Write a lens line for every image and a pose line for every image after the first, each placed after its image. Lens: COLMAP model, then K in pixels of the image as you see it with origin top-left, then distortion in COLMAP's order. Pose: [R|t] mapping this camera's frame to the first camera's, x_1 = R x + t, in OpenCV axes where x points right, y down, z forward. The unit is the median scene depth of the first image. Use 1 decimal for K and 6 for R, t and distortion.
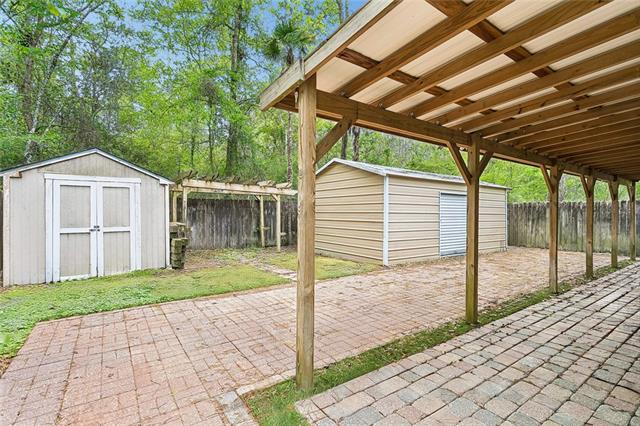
lens RADIAL K [[304.0, 0, 318.3], [0, 304.0, 212.2], [0, 0, 1]] dist [-0.000938, 0.000012]
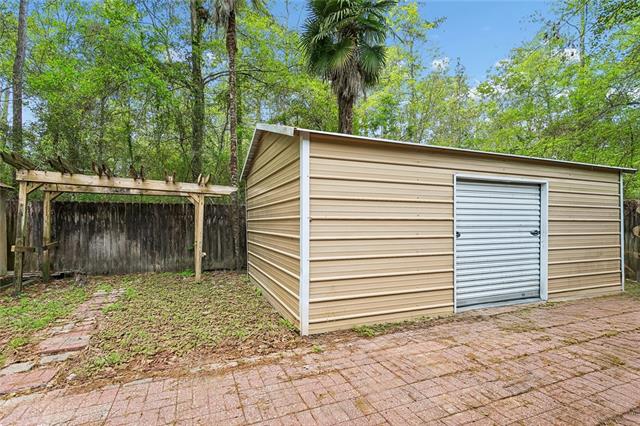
lens RADIAL K [[306.5, 0, 319.9], [0, 306.5, 219.2], [0, 0, 1]] dist [0.000132, 0.001563]
pose [[0.973328, -0.008761, -0.229250, 0.271341], [0.006381, 0.999918, -0.011123, 0.006035], [0.229329, 0.009364, 0.973304, 0.426457]]
